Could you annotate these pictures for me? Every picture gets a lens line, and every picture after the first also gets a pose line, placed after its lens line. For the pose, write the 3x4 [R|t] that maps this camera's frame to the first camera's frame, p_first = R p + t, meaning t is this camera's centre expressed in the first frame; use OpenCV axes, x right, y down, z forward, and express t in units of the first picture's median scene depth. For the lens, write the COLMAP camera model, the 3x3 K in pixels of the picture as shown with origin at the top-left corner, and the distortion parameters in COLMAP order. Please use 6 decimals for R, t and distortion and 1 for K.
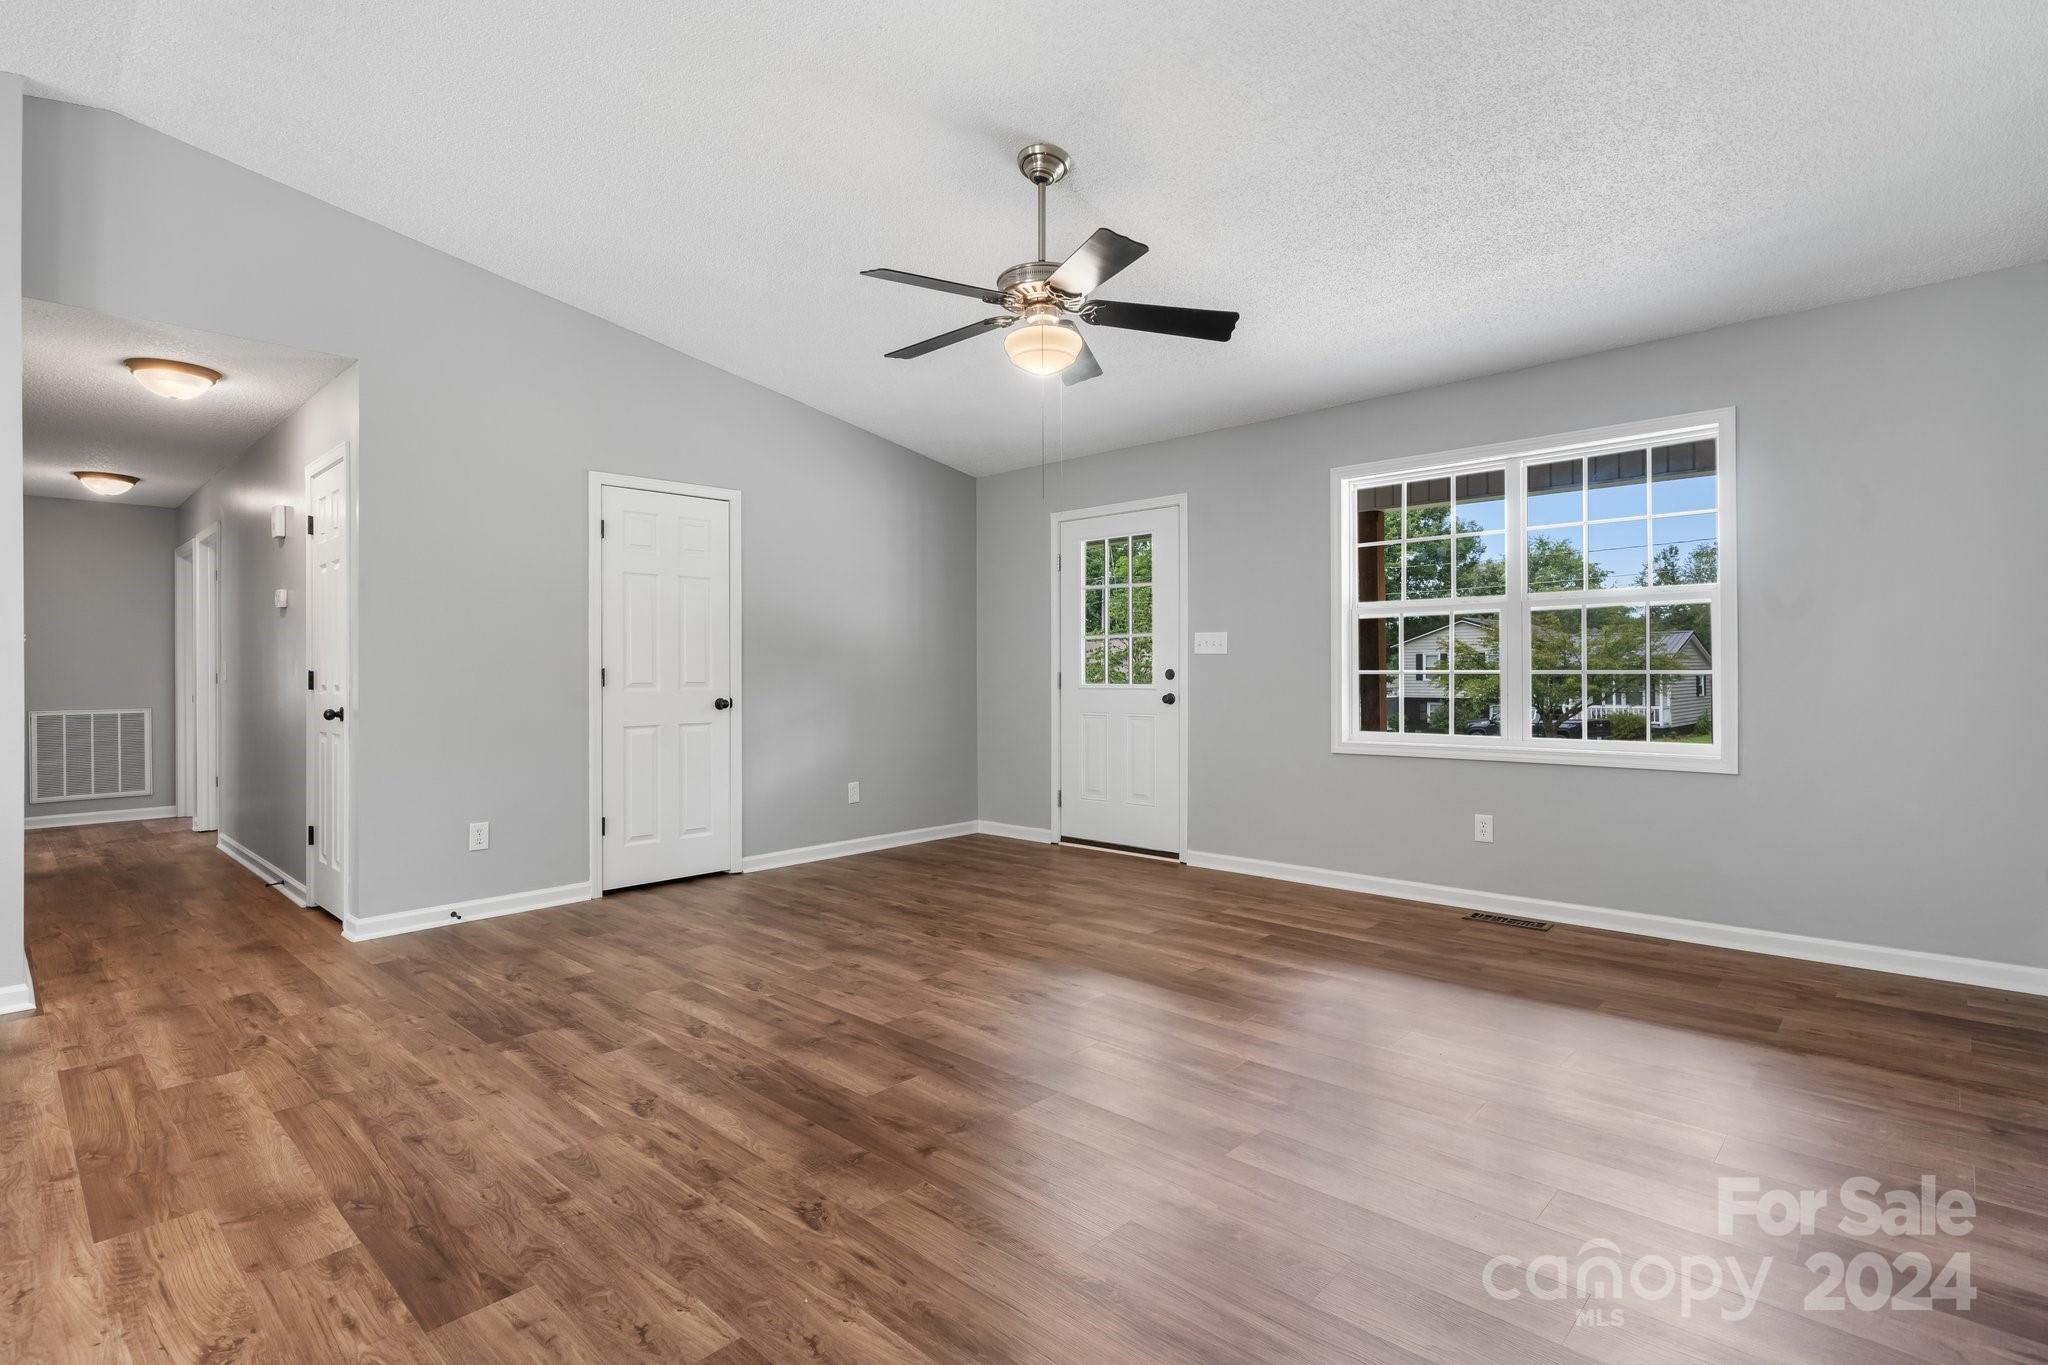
lens RADIAL K [[944.3, 0, 1039.7], [0, 944.3, 675.8], [0, 0, 1]] dist [0.003403, 0.001081]
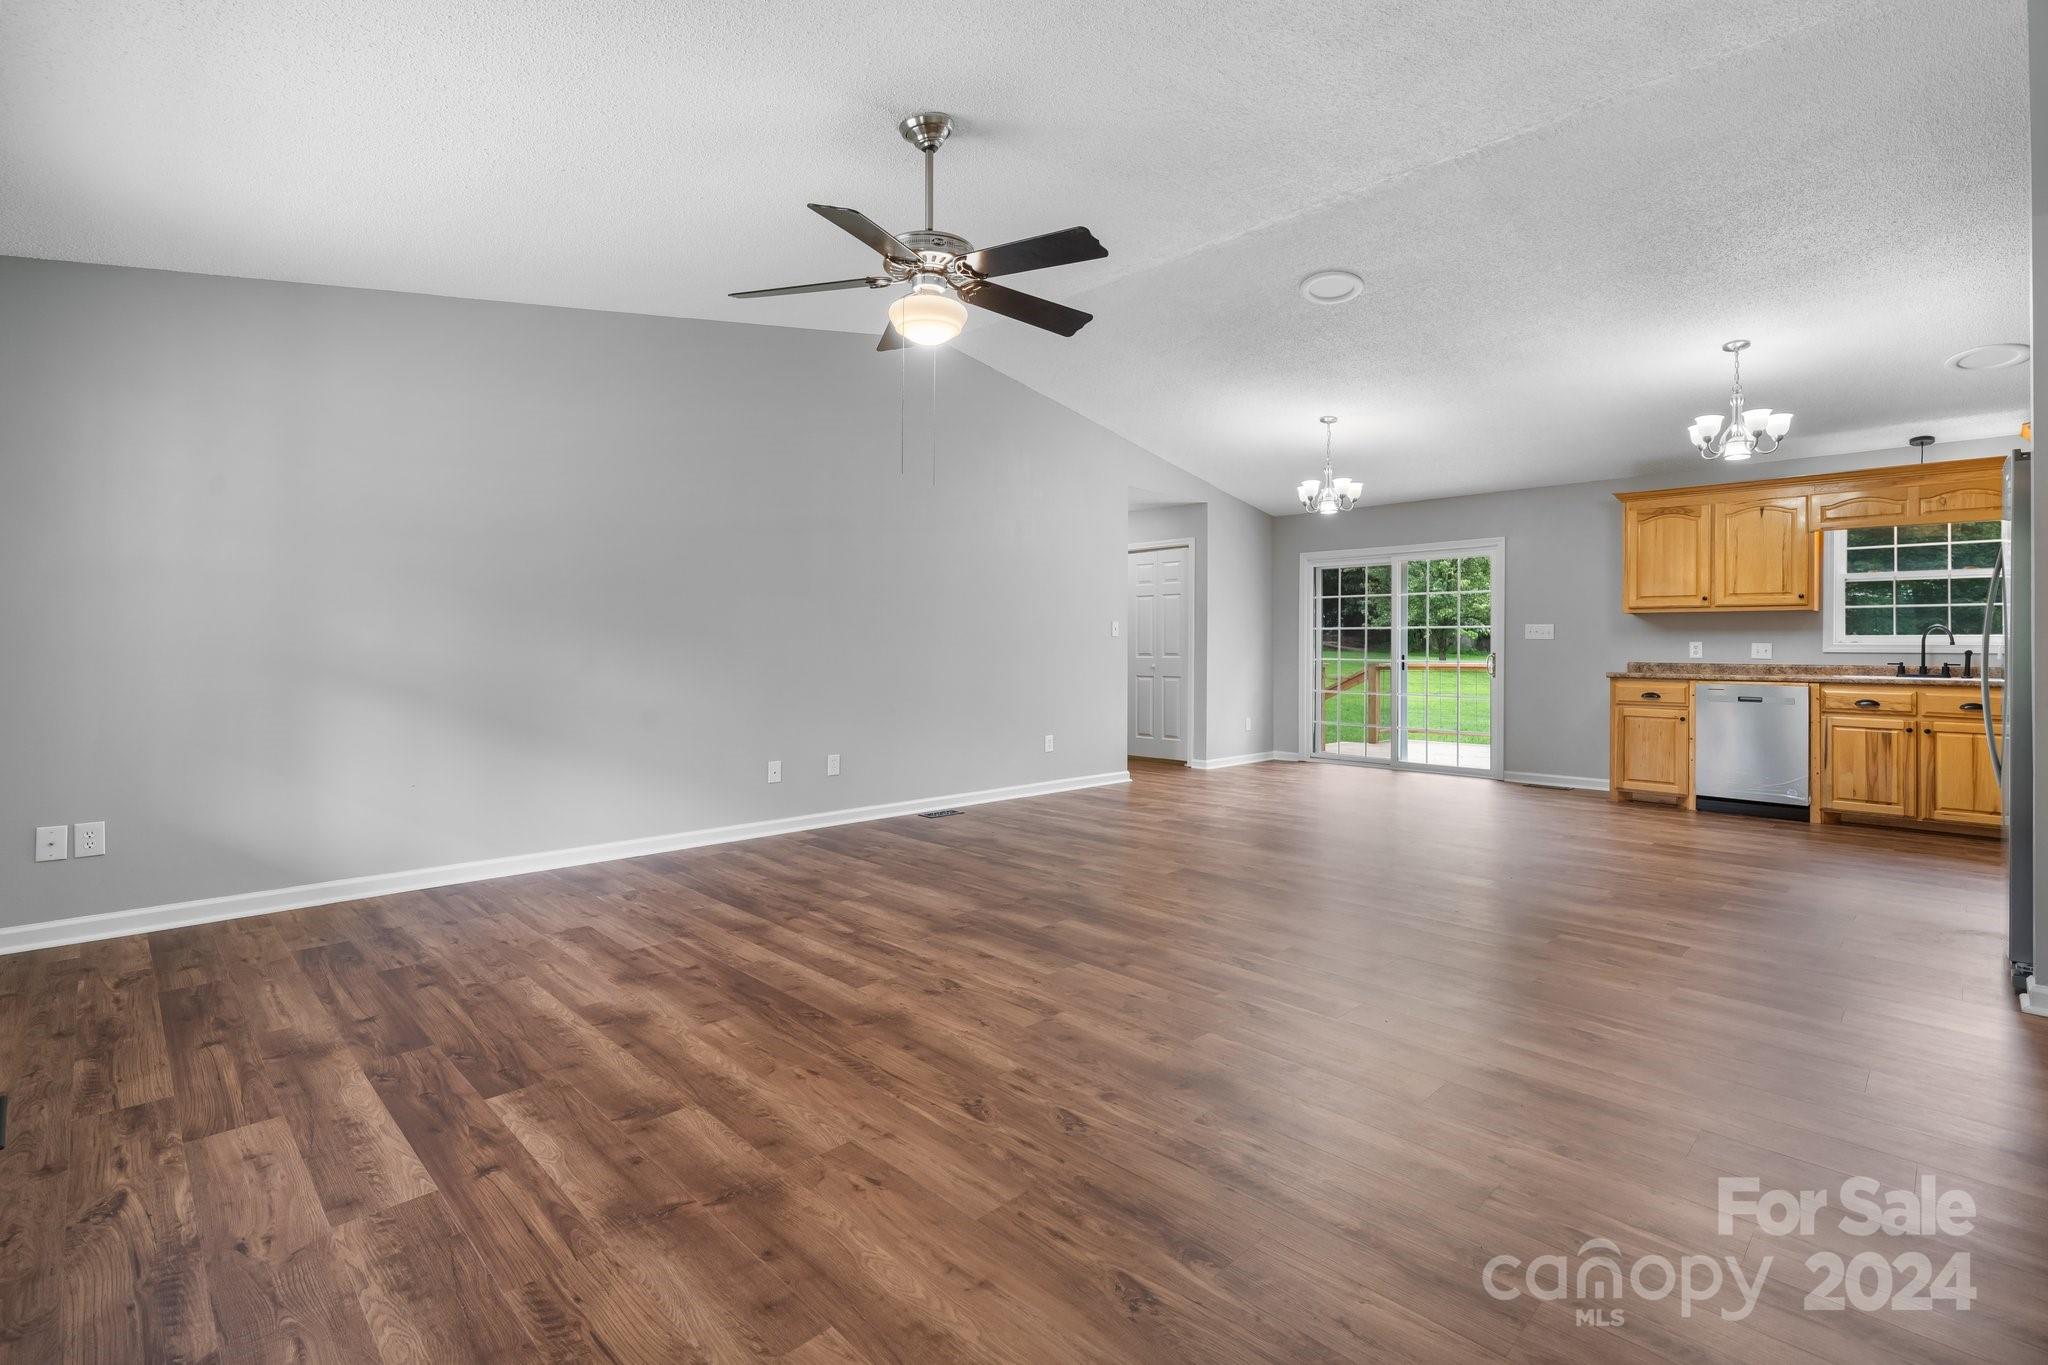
lens RADIAL K [[914.2, 0, 1029.5], [0, 914.2, 662.6], [0, 0, 1]] dist [-0.010237, -0.001193]
pose [[-0.998935, 0.001744, 0.046109, -0.101204], [0.002601, 0.999825, 0.018532, -0.003201], [-0.046069, 0.018633, -0.998764, 1.342063]]
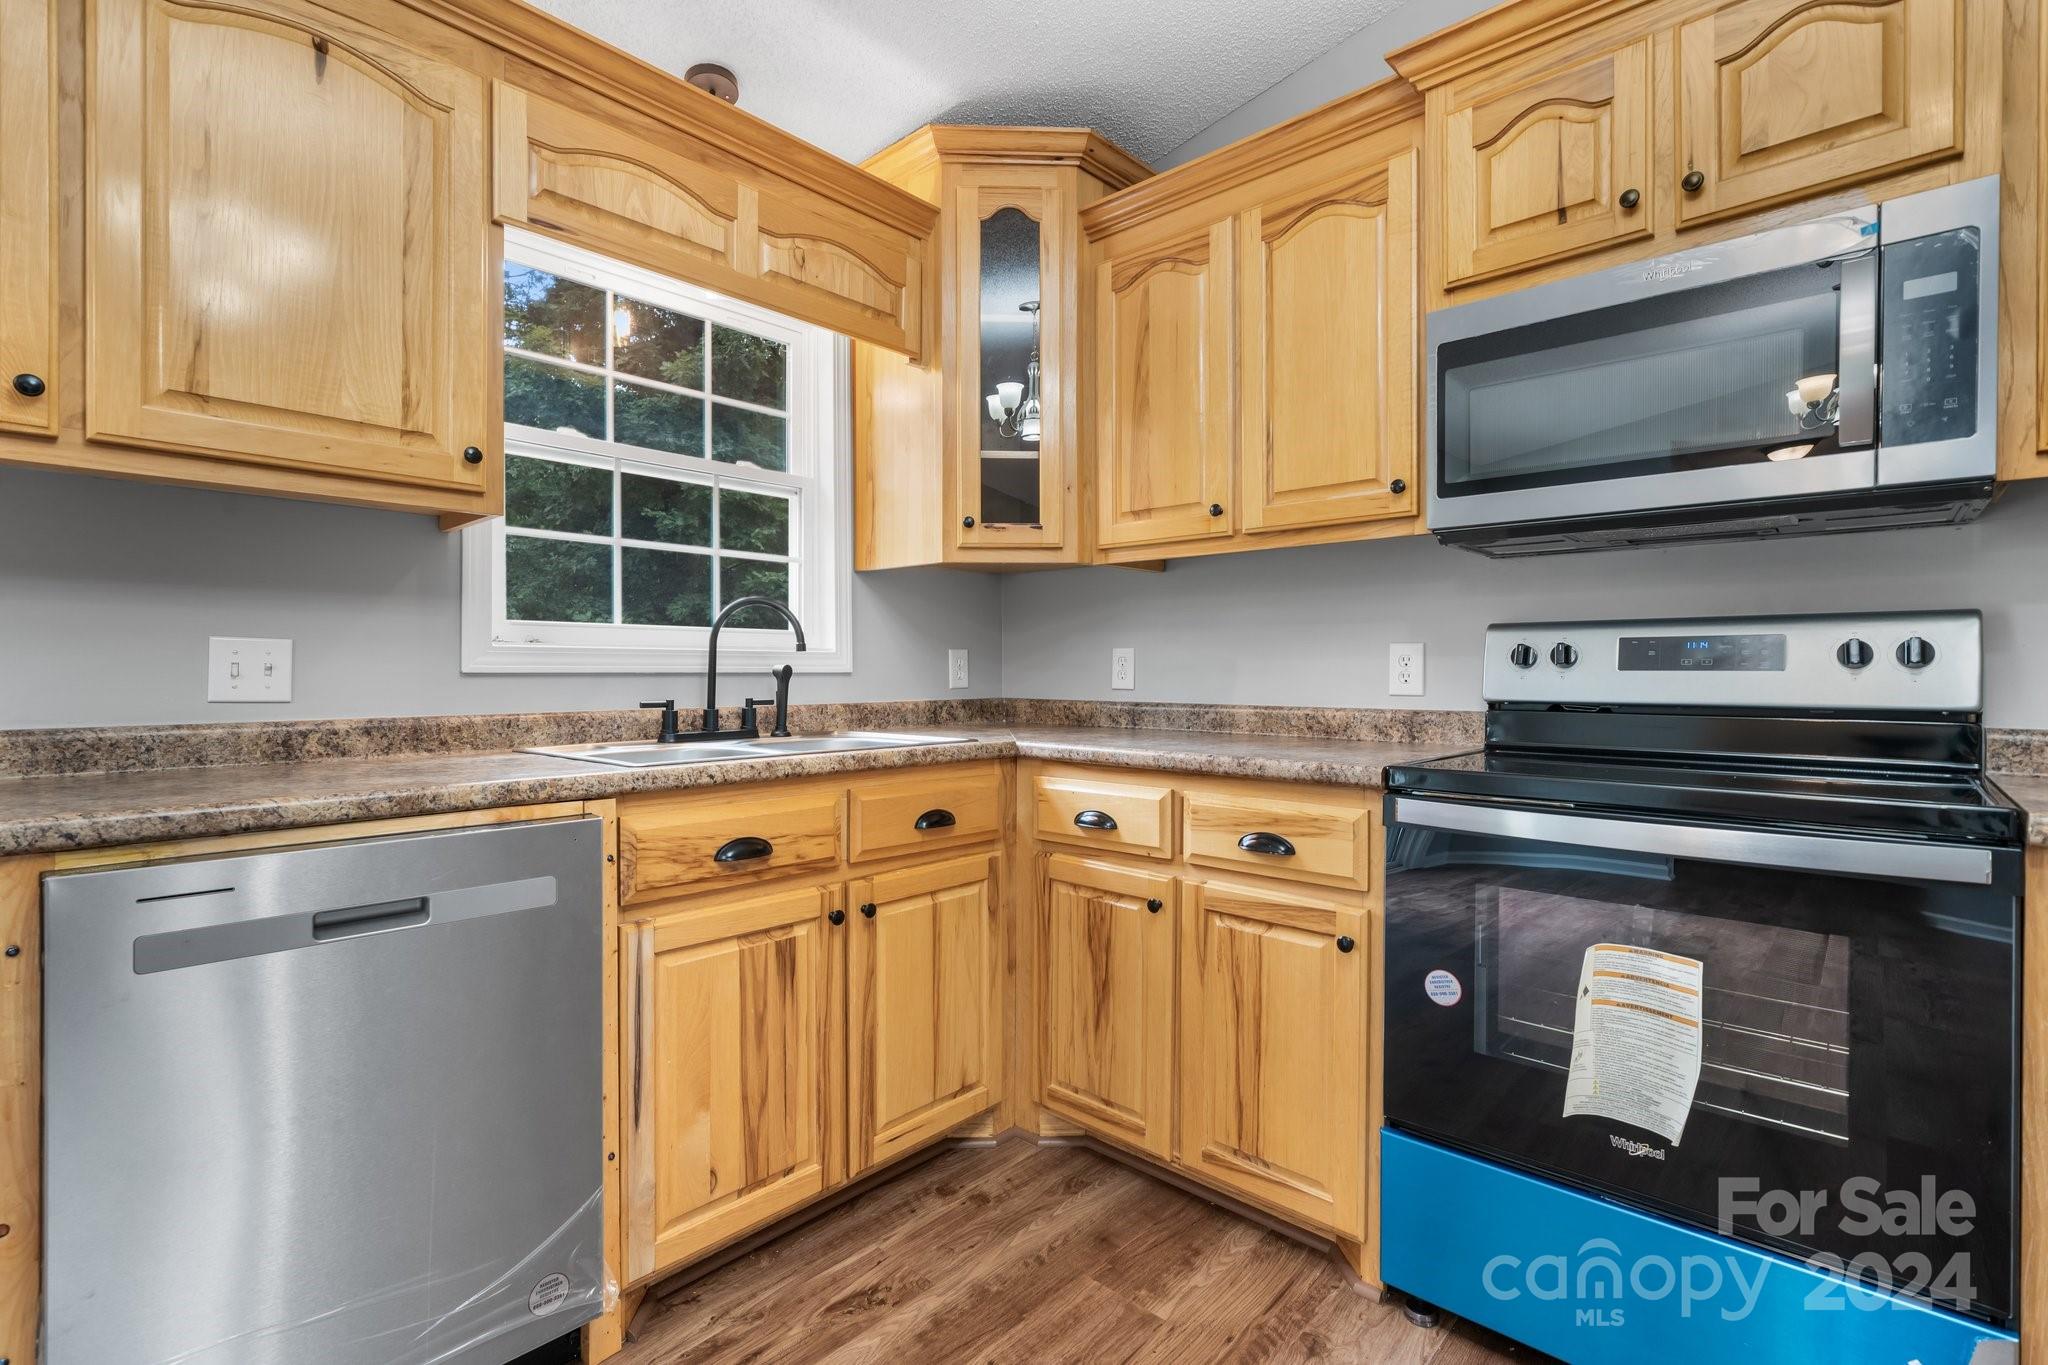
lens RADIAL K [[944.3, 0, 994.4], [0, 944.3, 670.3], [0, 0, 1]] dist [0.003403, 0.001081]
pose [[-0.013402, 0.006836, -0.999887, -0.810174], [-0.003810, 0.999969, 0.006887, 0.004520], [0.999903, 0.003902, -0.013376, 0.173207]]
